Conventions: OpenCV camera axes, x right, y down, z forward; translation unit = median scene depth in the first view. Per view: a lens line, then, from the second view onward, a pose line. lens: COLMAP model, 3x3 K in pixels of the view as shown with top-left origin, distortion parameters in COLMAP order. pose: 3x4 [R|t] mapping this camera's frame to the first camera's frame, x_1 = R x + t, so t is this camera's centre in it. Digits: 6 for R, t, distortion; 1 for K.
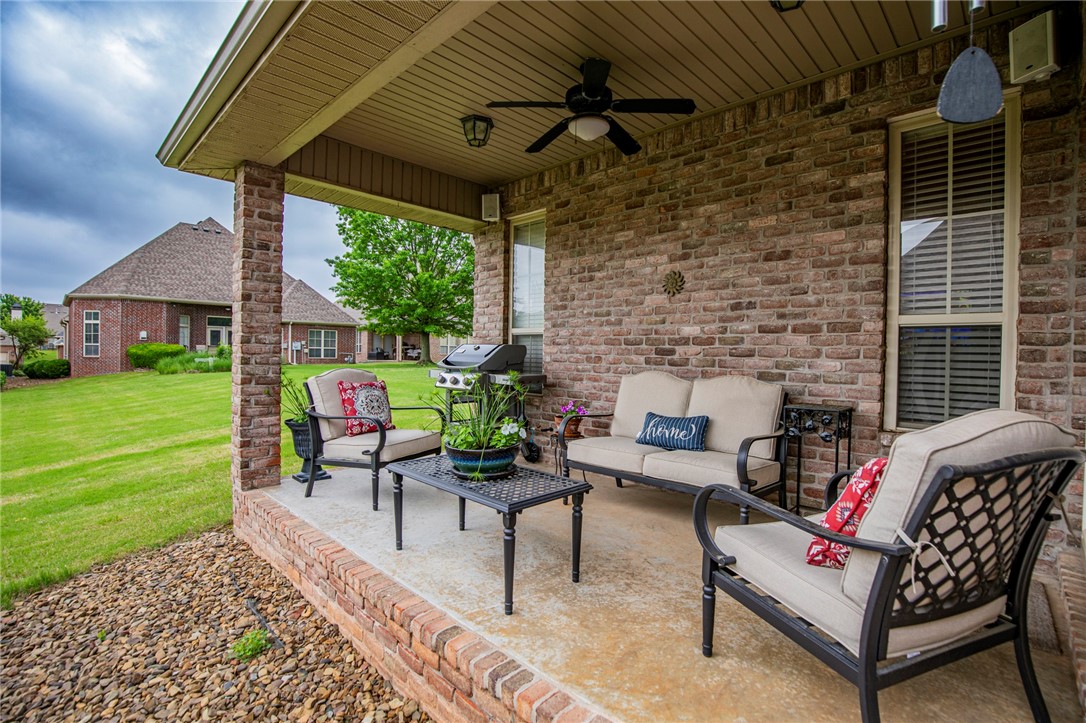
lens RADIAL K [[505.4, 0, 554.1], [0, 505.4, 358.8], [0, 0, 1]] dist [-0.027015, 0.001475]
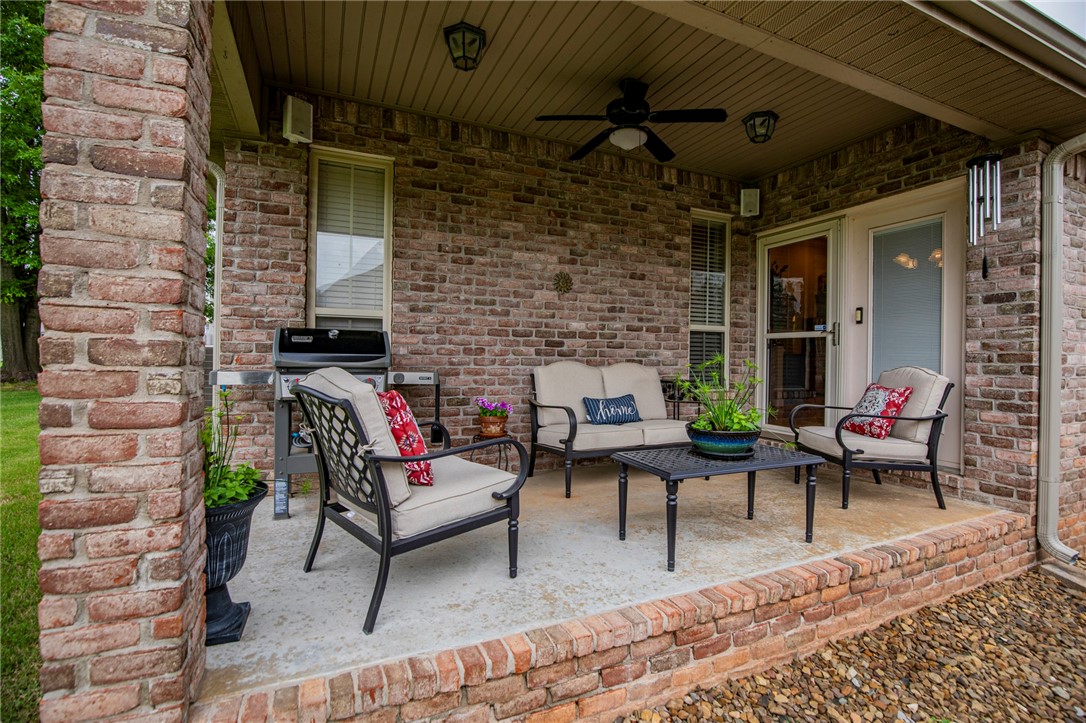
lens RADIAL K [[505.4, 0, 550.1], [0, 505.4, 358.5], [0, 0, 1]] dist [-0.027015, 0.001475]
pose [[0.361088, -0.015110, 0.932409, -0.806396], [0.004357, 0.999885, 0.014516, 0.002129], [-0.932521, -0.001179, 0.361113, 0.604354]]
